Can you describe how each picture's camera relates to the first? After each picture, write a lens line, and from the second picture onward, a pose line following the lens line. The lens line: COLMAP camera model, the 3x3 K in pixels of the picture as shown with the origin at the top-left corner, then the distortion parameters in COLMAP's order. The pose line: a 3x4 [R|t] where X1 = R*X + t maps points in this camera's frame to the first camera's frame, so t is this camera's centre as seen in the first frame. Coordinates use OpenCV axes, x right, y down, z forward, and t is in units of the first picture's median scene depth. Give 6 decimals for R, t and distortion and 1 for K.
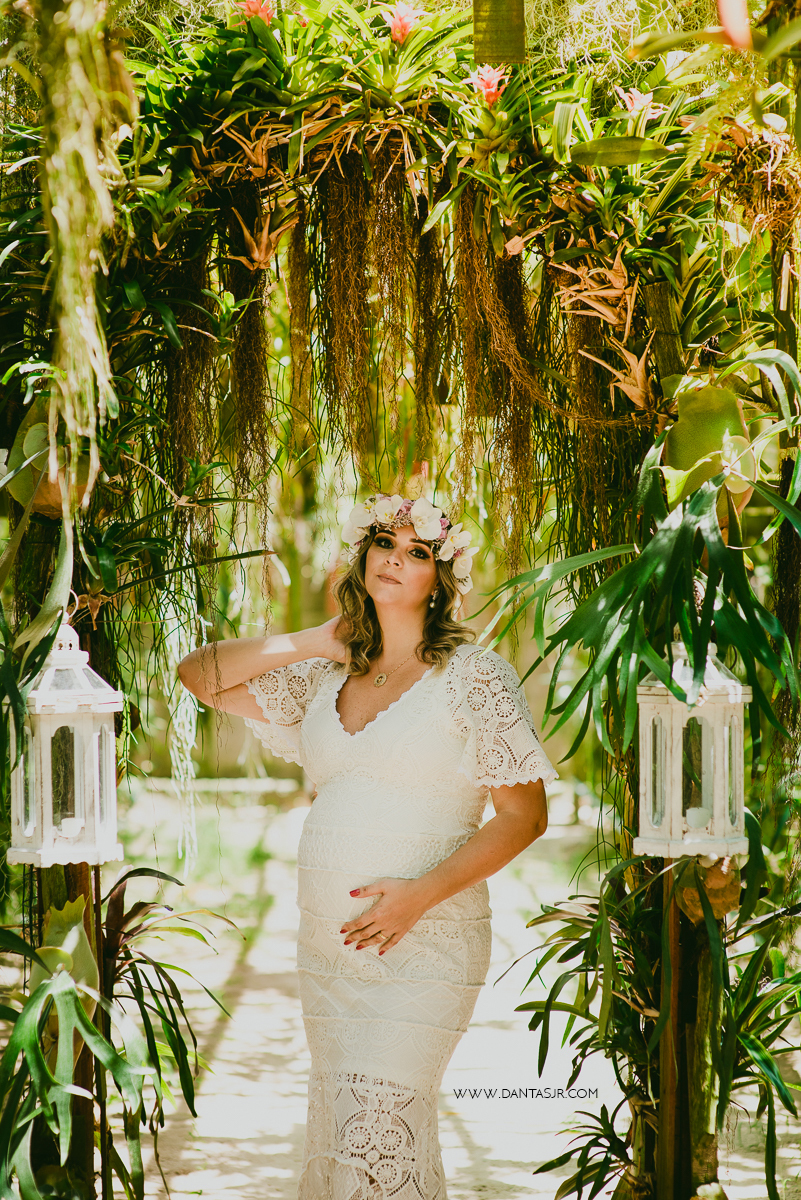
lens RADIAL K [[2785.7, 0, 400.5], [0, 2785.7, 600.0], [0, 0, 1]] dist [-0.008367, -0.386761]
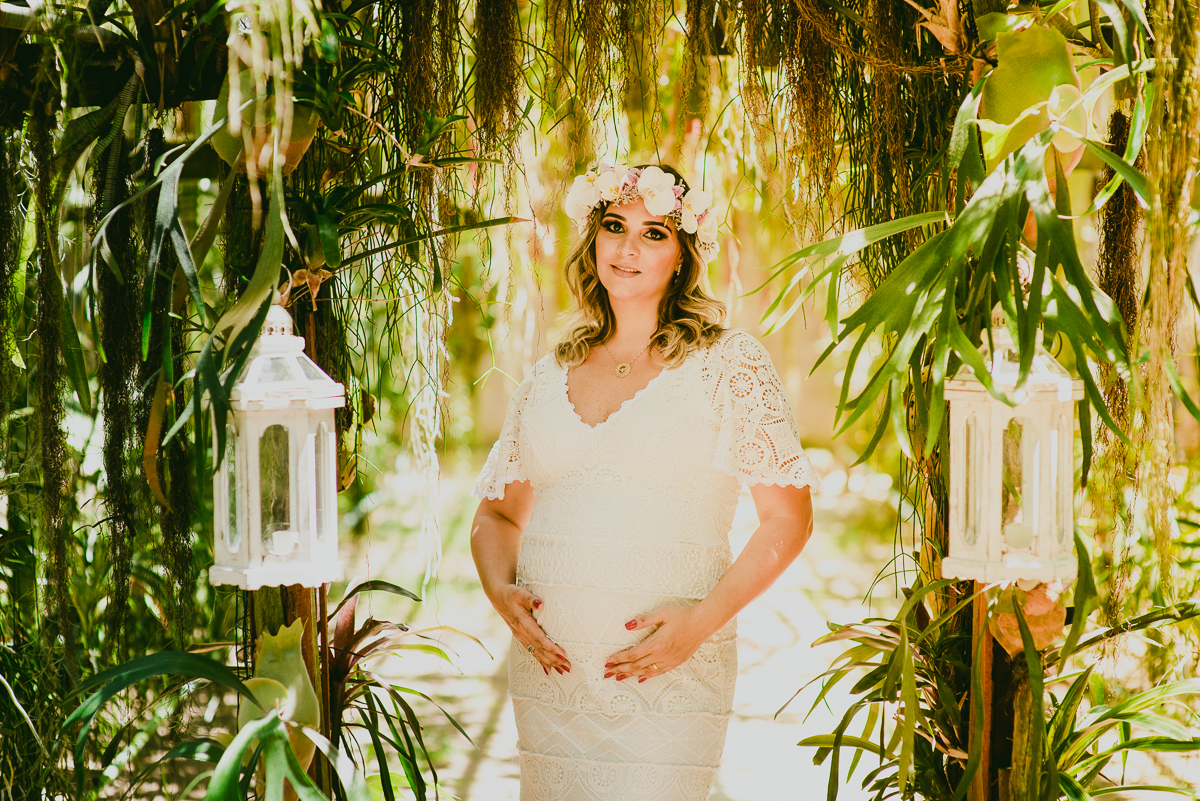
lens RADIAL K [[2785.7, 0, 600.0], [0, 2785.7, 400.5], [0, 0, 1]] dist [-0.008367, -0.386761]
pose [[0.999669, 0.003580, -0.025482, 0.000535], [-0.002344, 0.998828, 0.048345, -0.003275], [0.025625, -0.048269, 0.998506, 0.139926]]
